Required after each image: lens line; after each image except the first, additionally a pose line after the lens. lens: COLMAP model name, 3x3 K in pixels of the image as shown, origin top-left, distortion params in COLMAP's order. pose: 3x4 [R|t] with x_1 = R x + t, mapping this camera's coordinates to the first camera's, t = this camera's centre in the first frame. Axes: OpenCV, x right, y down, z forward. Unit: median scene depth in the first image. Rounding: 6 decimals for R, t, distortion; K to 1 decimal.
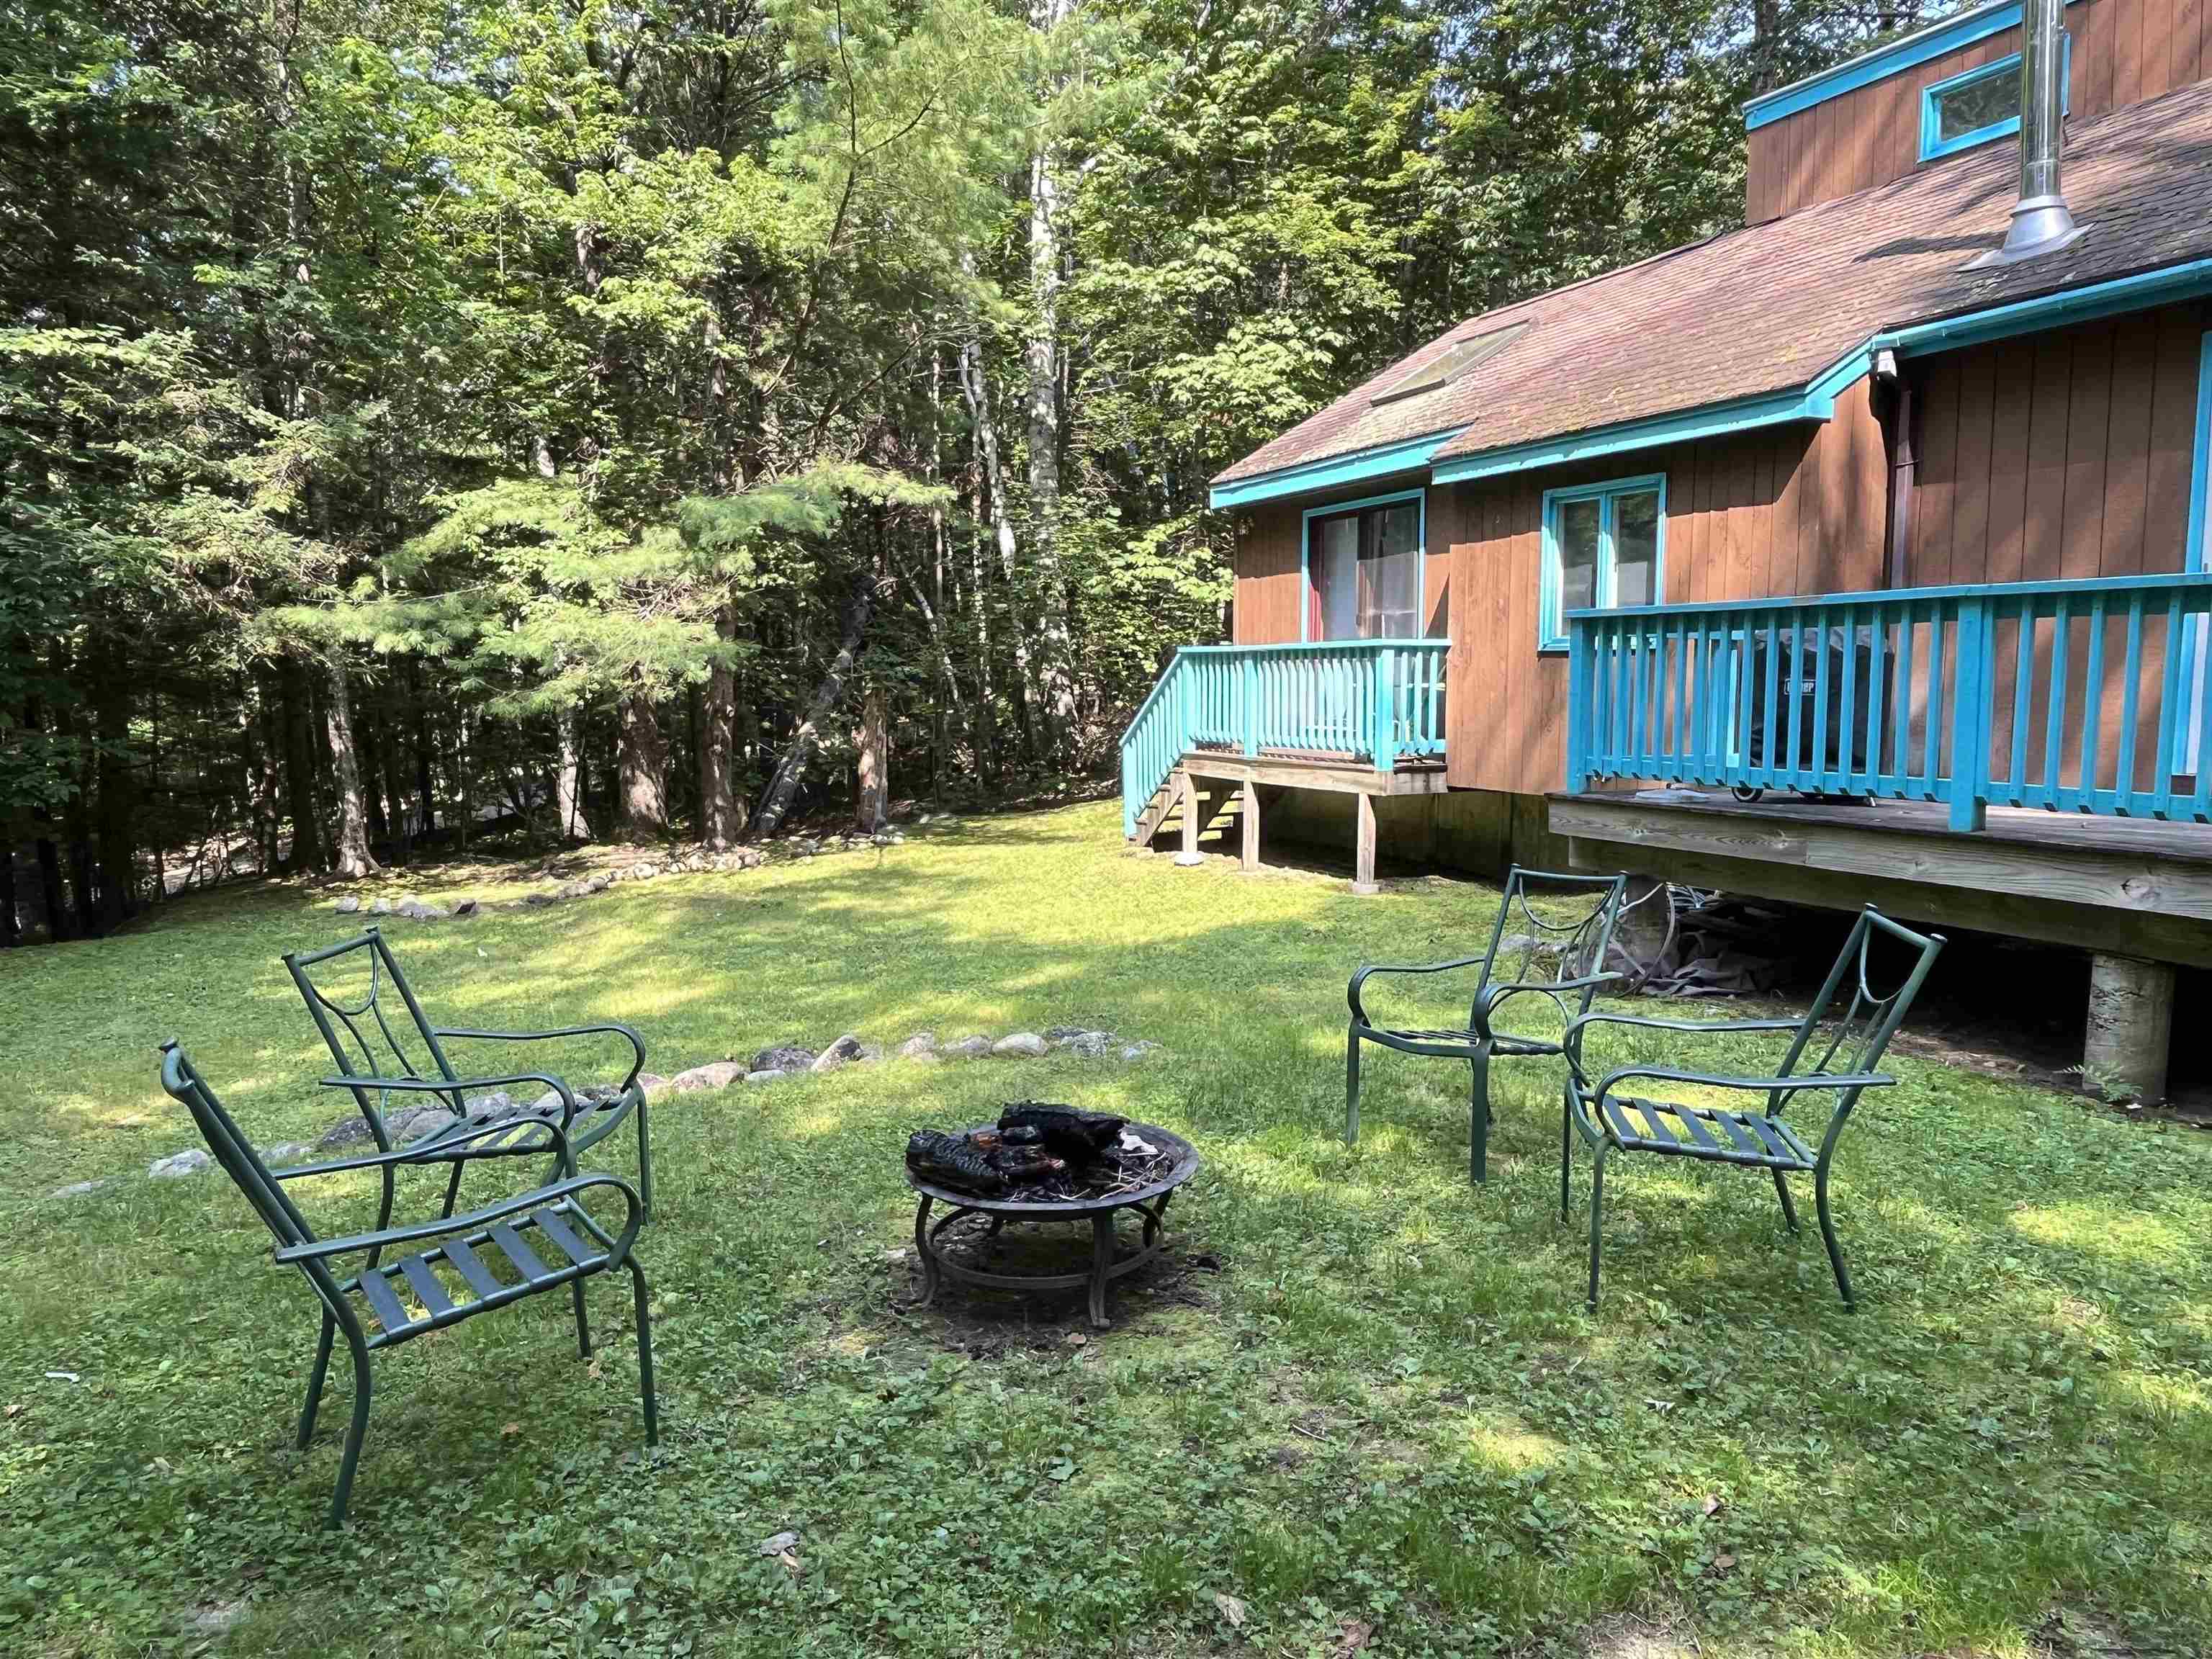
lens RADIAL K [[1482.0, 0, 1089.3], [0, 1482.0, 825.6], [0, 0, 1]] dist [0.013080, -0.012953]
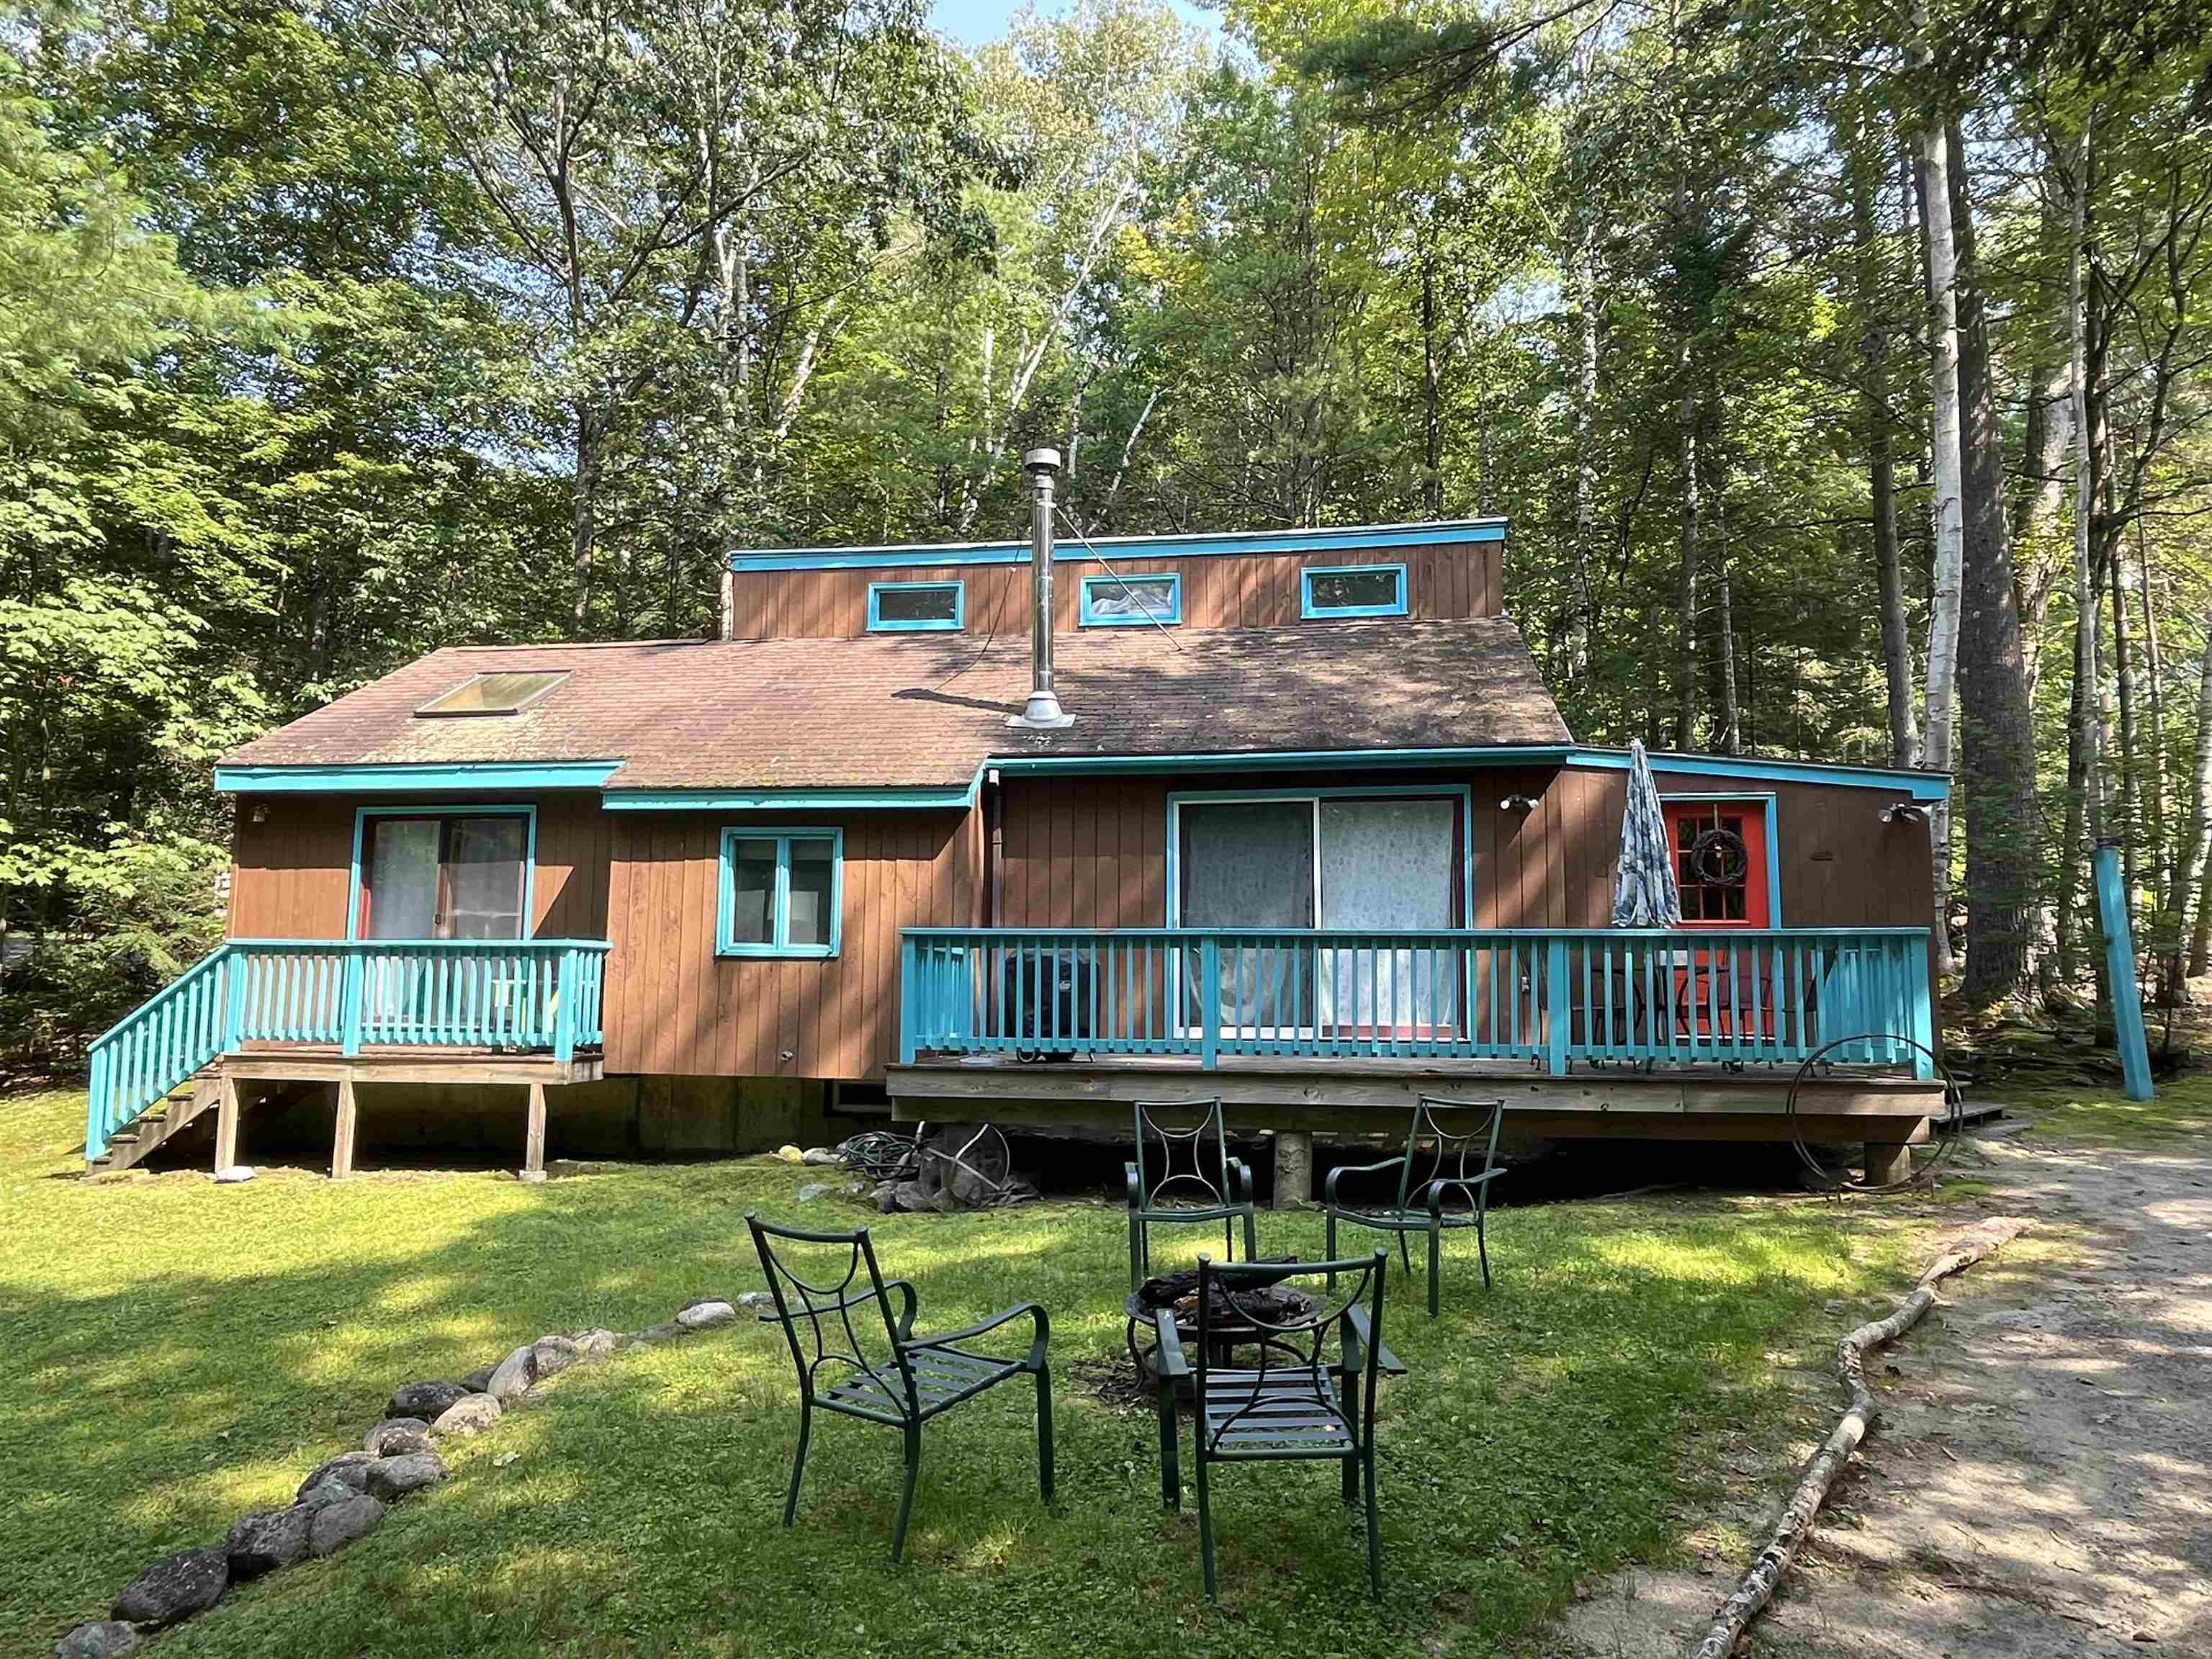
lens RADIAL K [[1361.1, 0, 1086.9], [0, 1361.1, 842.3], [0, 0, 1]] dist [0.003176, 0.005415]
pose [[0.562626, 0.095989, 0.821120, -0.230134], [0.070555, 0.984037, -0.163378, -0.002541], [-0.823696, 0.149854, 0.546872, 0.062733]]
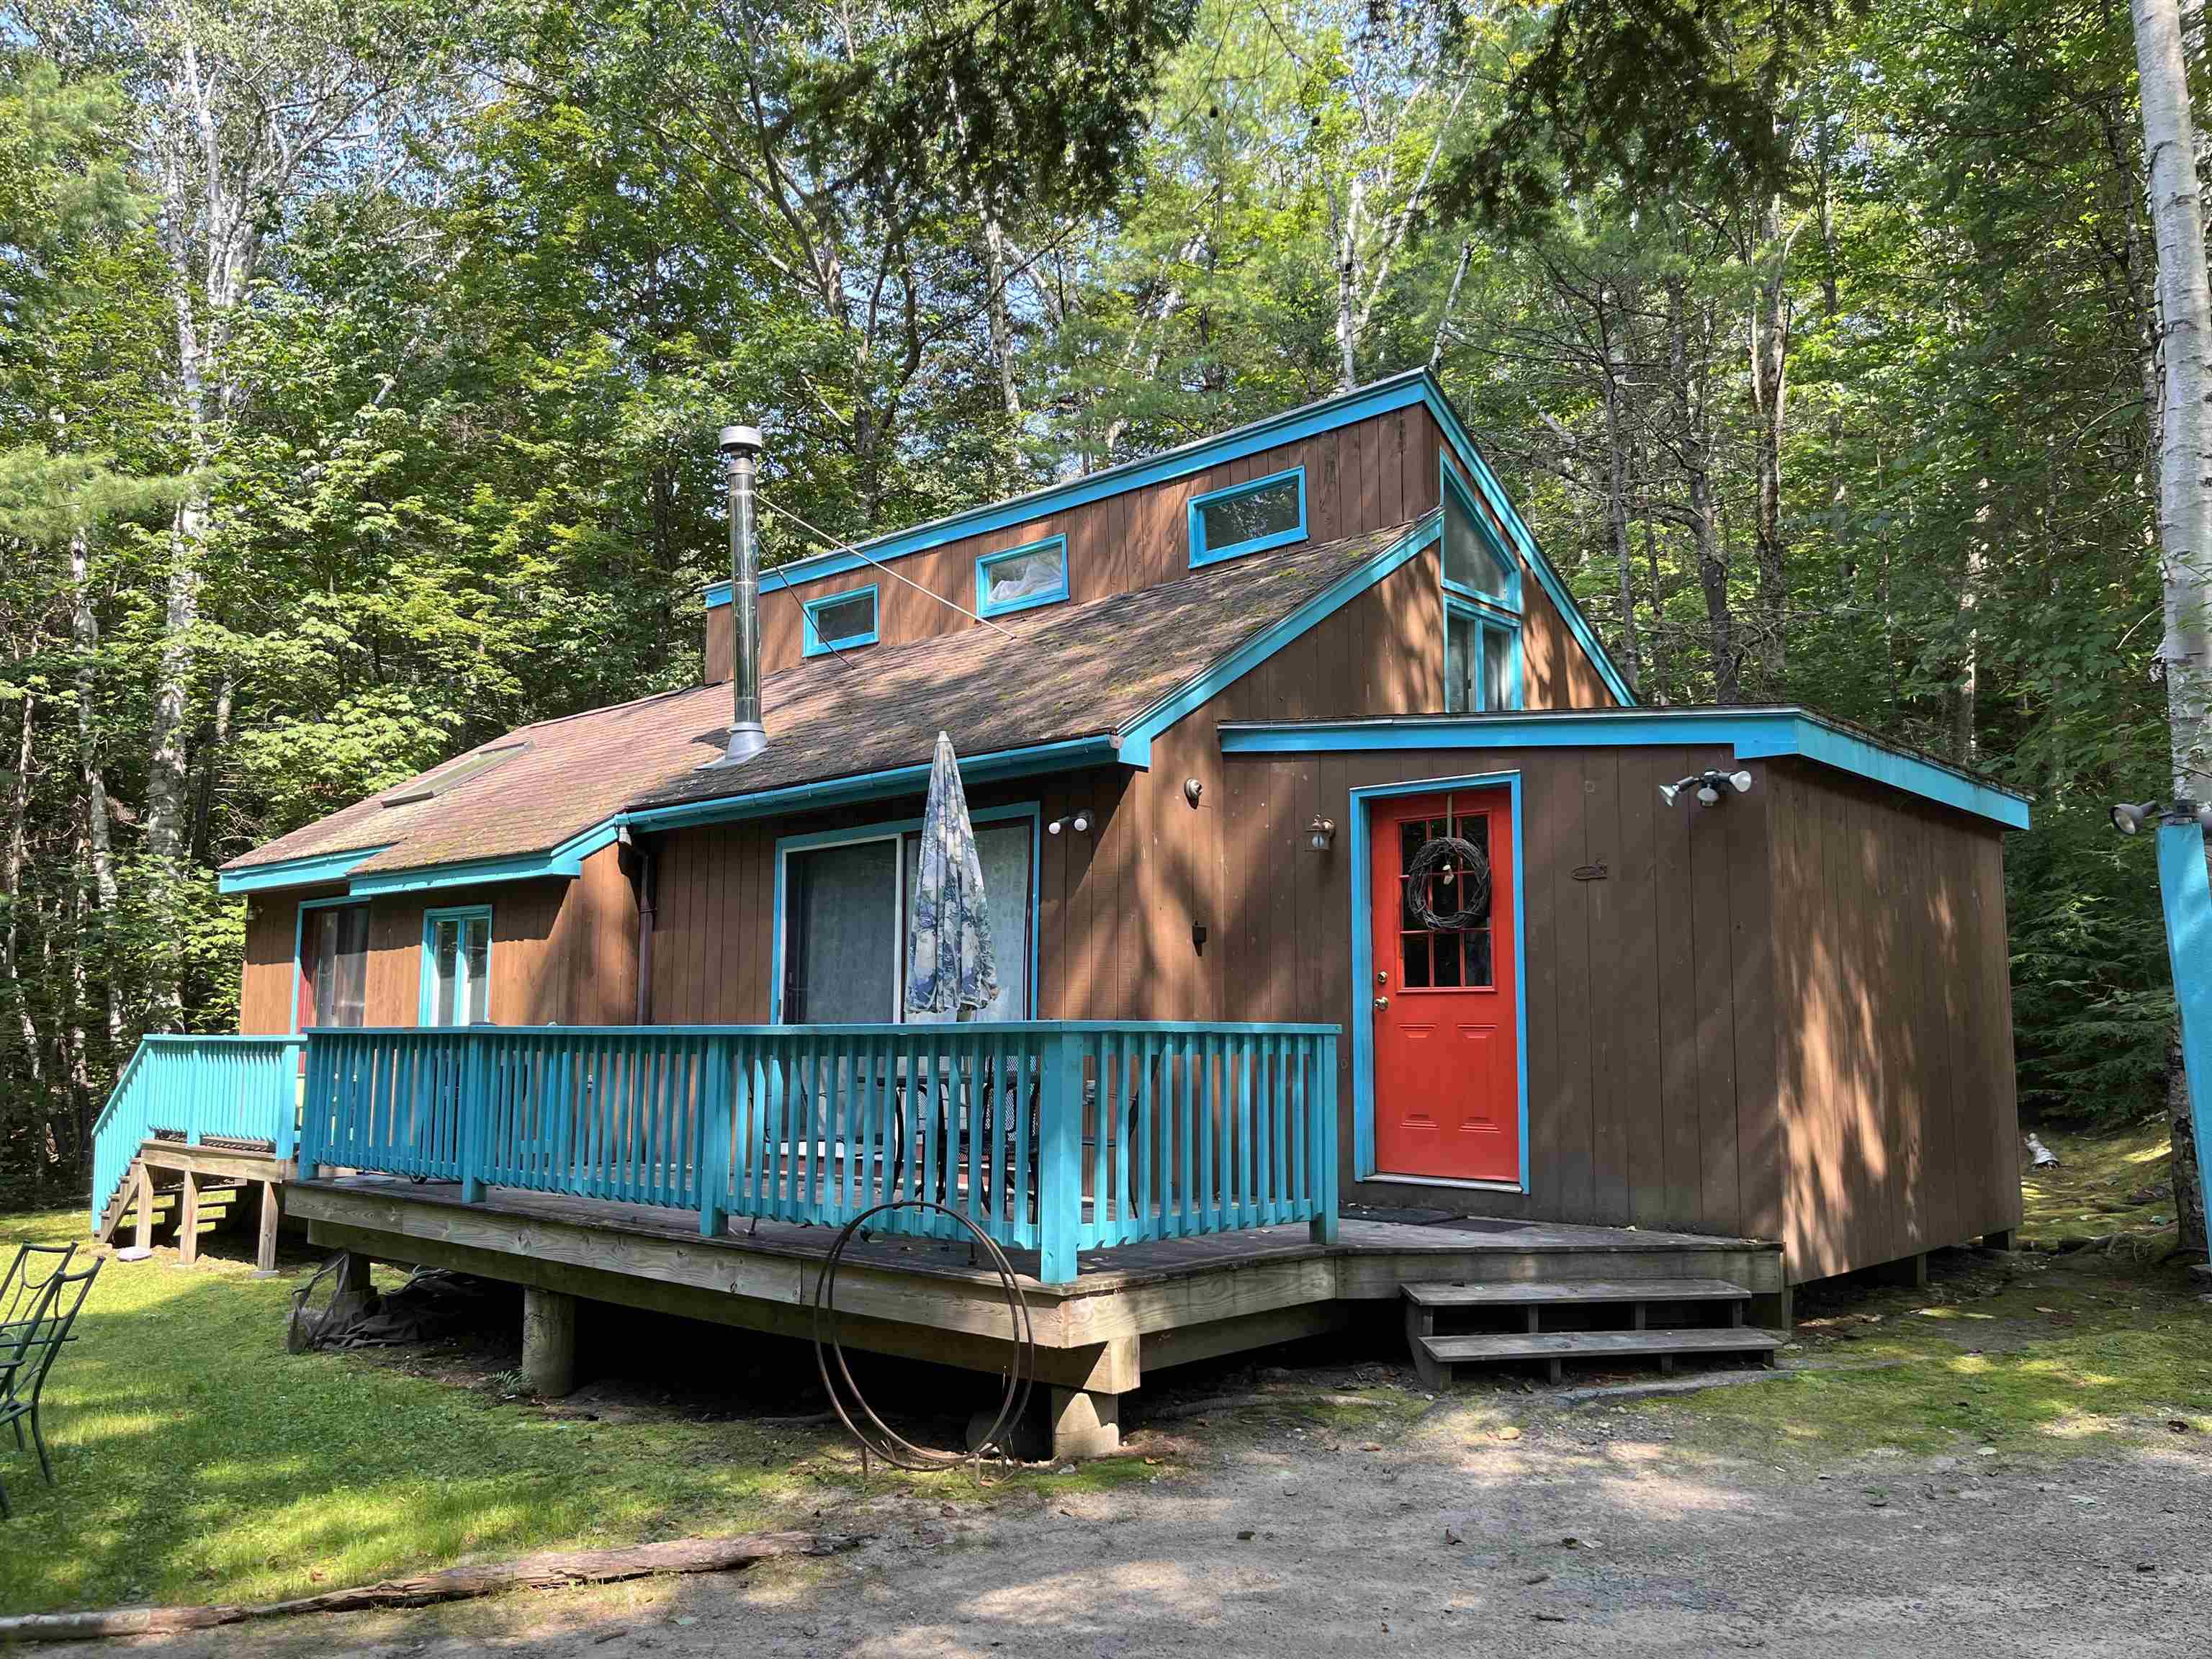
lens RADIAL K [[1696.2, 0, 1119.6], [0, 1696.2, 825.1], [0, 0, 1]] dist [0.010670, 0.001194]
pose [[0.921737, 0.053912, 0.384050, 0.147555], [0.031814, 0.976441, -0.213426, 0.004571], [-0.386509, 0.208941, 0.898307, -0.205358]]
